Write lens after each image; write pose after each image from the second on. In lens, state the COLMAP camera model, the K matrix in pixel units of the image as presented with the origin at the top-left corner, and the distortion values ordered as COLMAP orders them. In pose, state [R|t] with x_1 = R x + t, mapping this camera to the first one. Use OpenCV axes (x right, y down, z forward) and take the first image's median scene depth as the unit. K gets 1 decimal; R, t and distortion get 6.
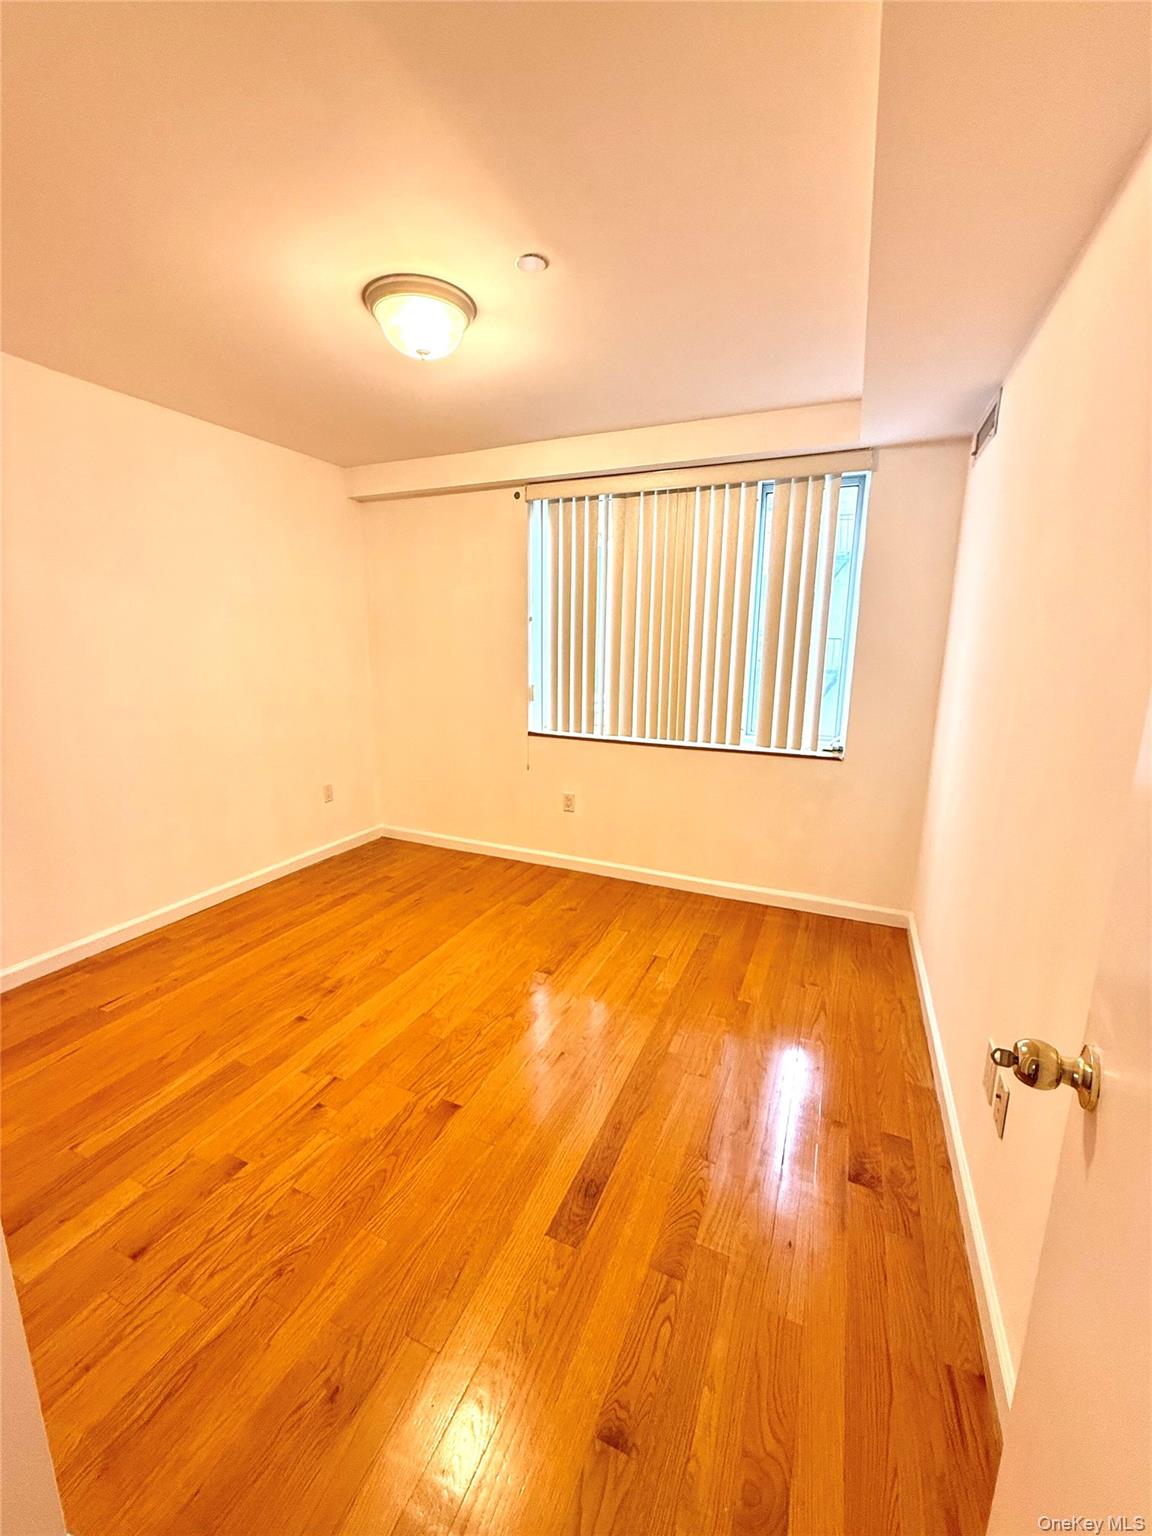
lens RADIAL K [[613.2, 0, 576.7], [0, 613.2, 762.8], [0, 0, 1]] dist [-0.000113, -0.000033]
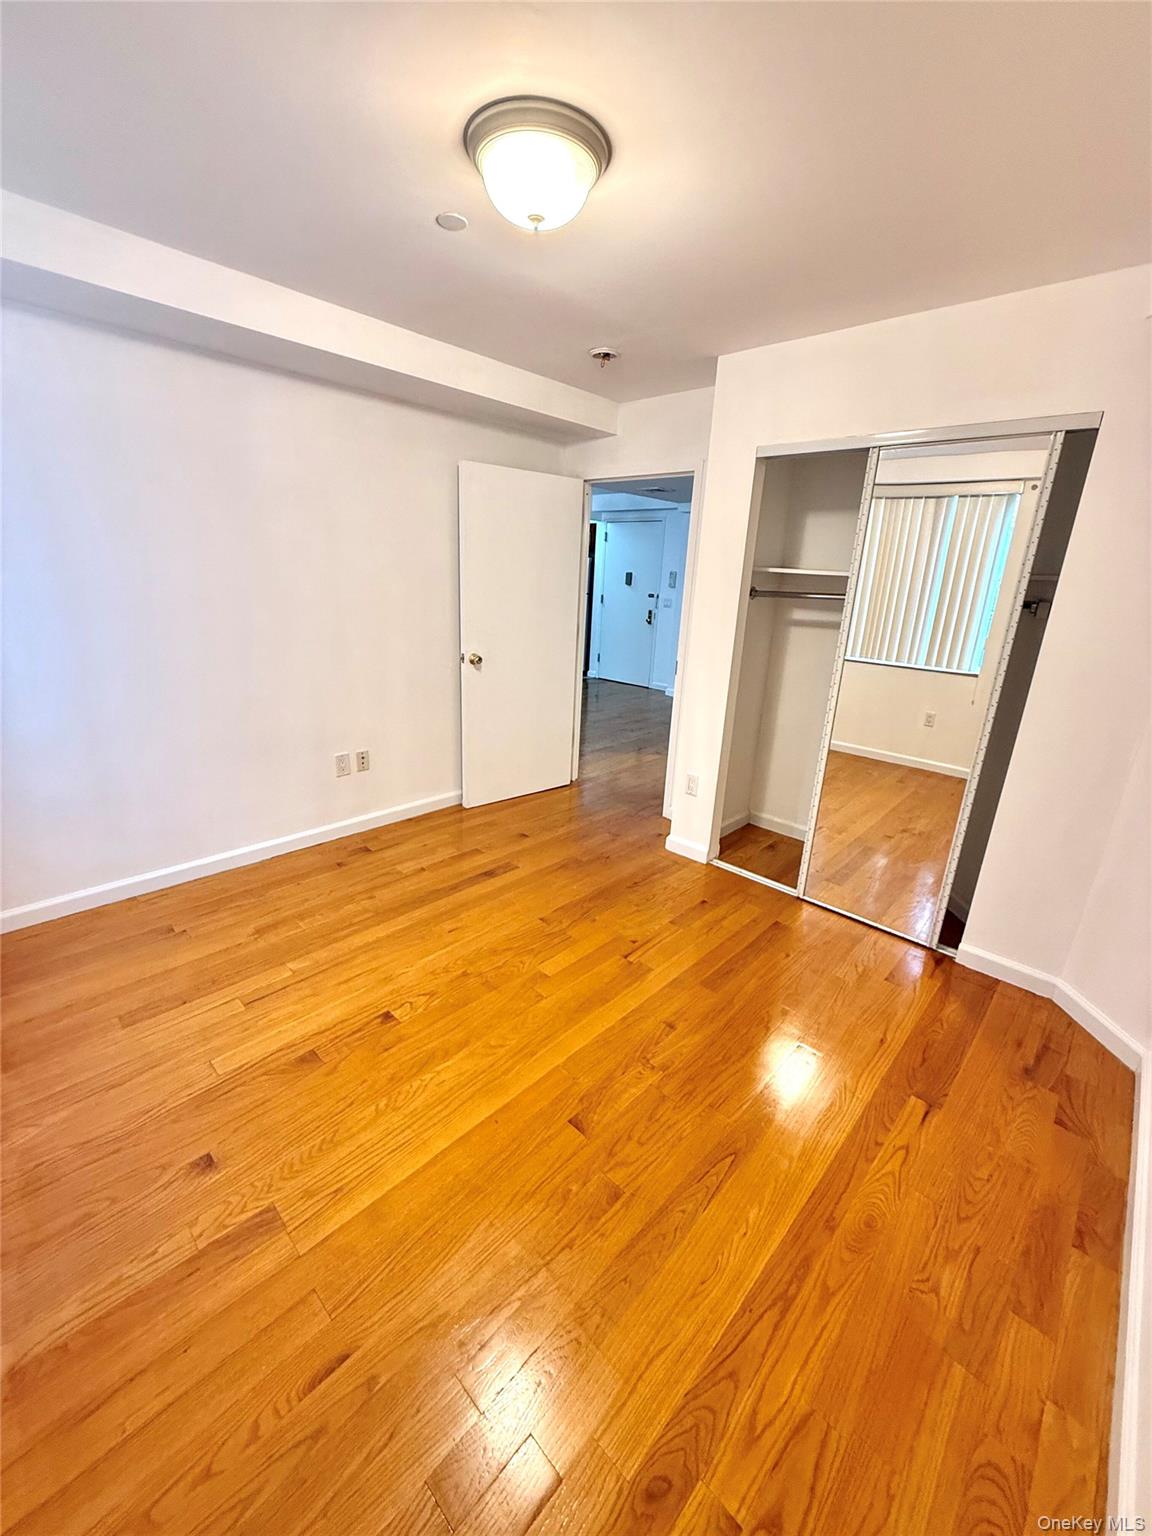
lens RADIAL K [[613.2, 0, 576.7], [0, 613.2, 762.8], [0, 0, 1]] dist [-0.000113, -0.000033]
pose [[-0.940643, -0.147985, 0.305436, -0.497401], [0.016181, 0.879359, 0.475885, -0.341494], [-0.339012, 0.452580, -0.824768, 1.500028]]
